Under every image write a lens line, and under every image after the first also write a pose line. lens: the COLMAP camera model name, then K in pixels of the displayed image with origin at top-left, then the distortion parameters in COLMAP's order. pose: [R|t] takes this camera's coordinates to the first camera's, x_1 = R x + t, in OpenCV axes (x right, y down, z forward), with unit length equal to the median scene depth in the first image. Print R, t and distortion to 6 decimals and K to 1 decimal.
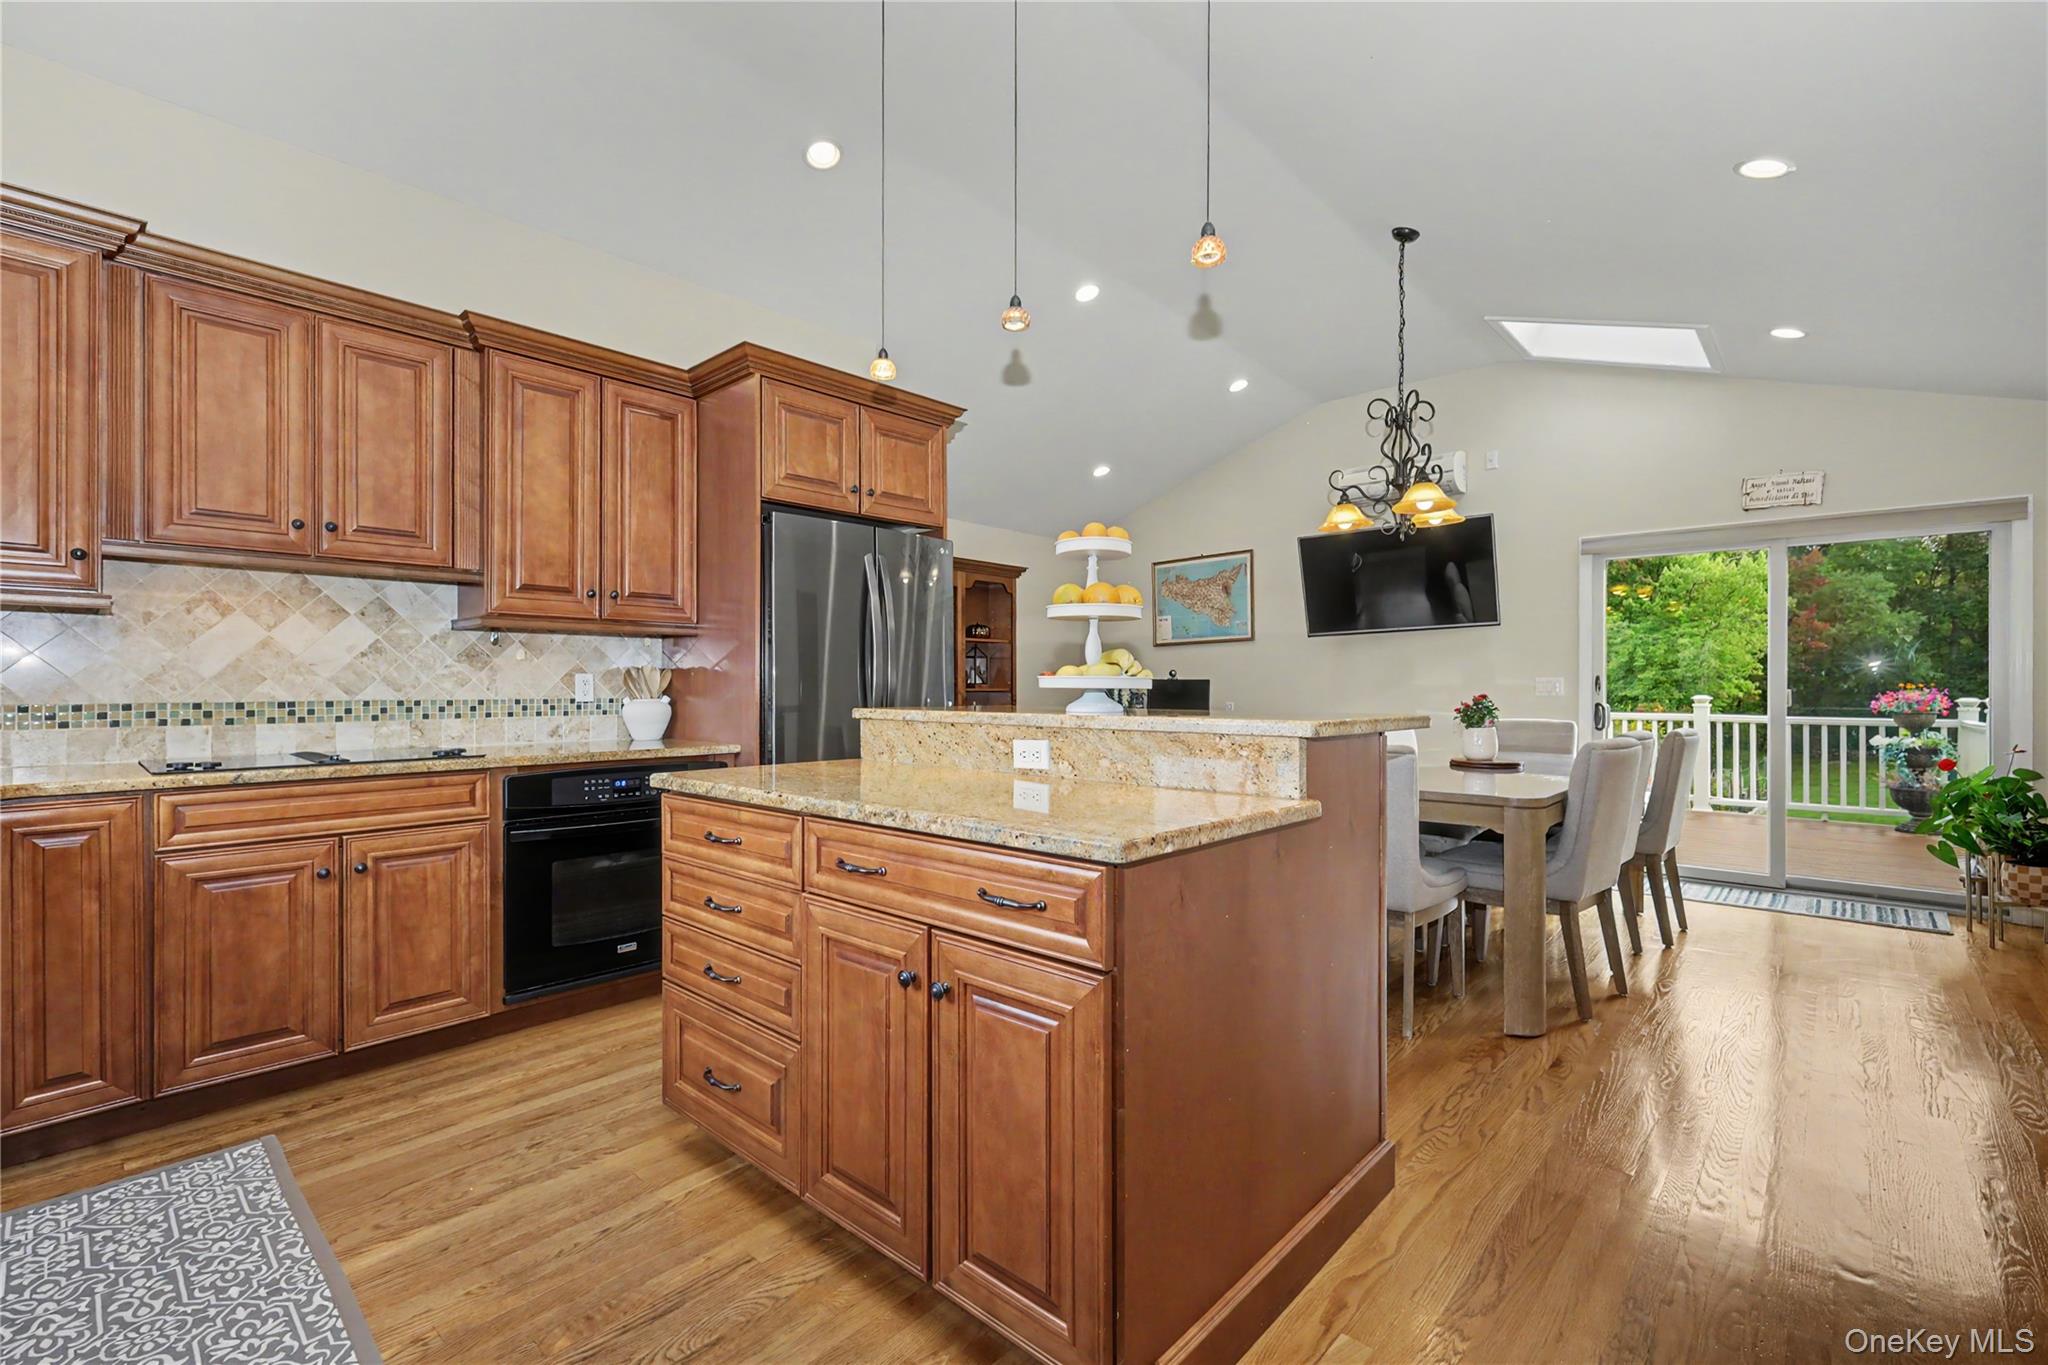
lens RADIAL K [[902.7, 0, 1028.9], [0, 902.7, 686.1], [0, 0, 1]] dist [0.002763, -0.000176]
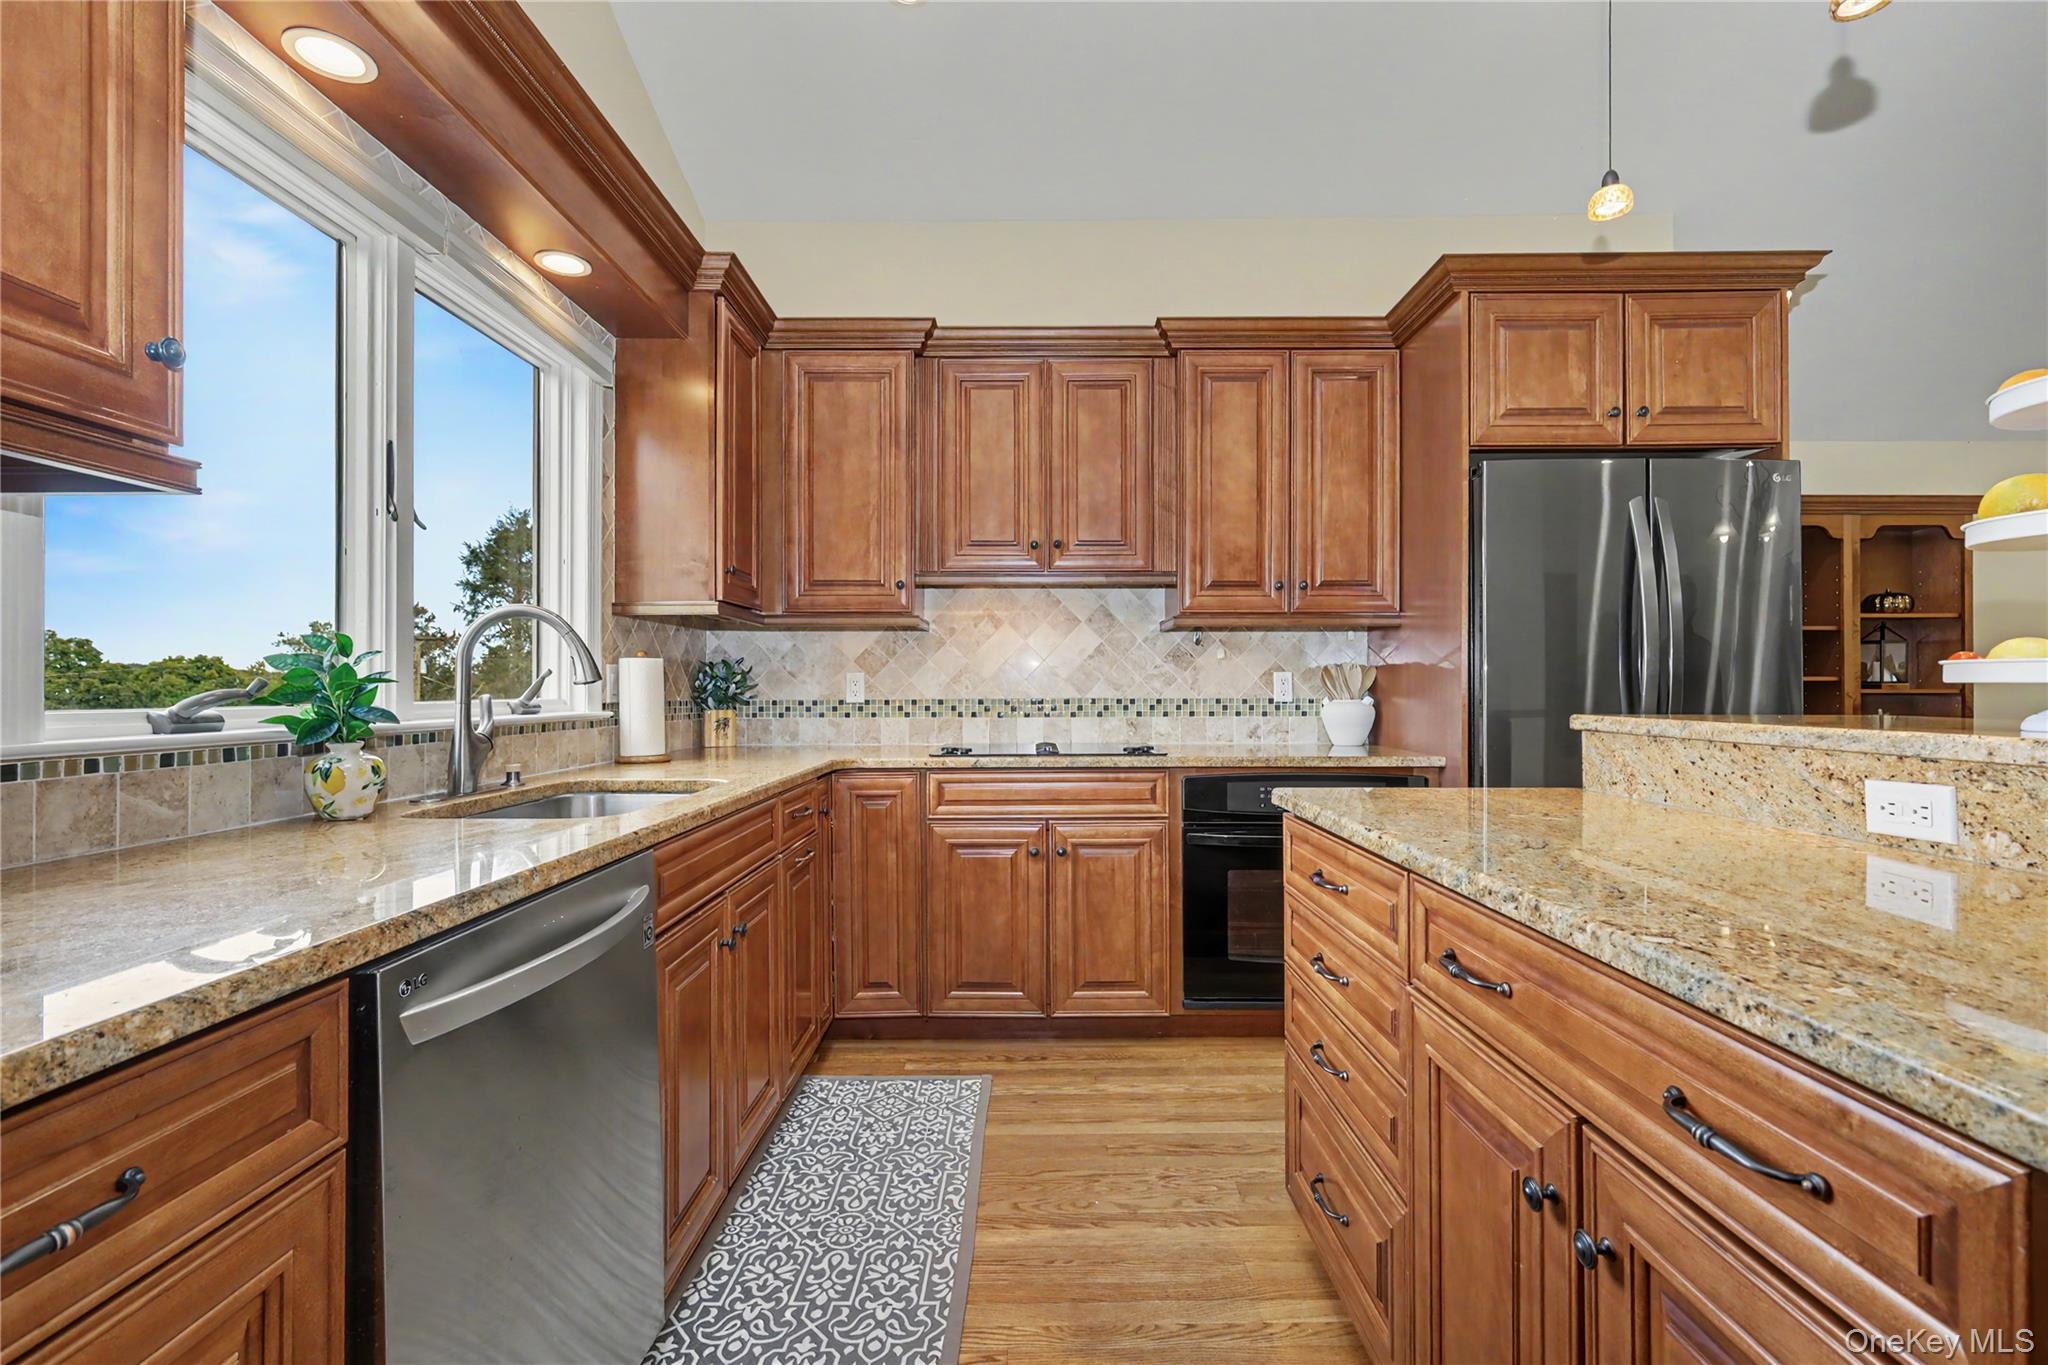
lens RADIAL K [[902.7, 0, 1028.9], [0, 902.7, 686.1], [0, 0, 1]] dist [0.002763, -0.000176]
pose [[0.666840, -0.002798, -0.745196, 0.042428], [0.000958, 0.999995, -0.002898, 0.004127], [0.745201, 0.001218, 0.666839, 0.219550]]
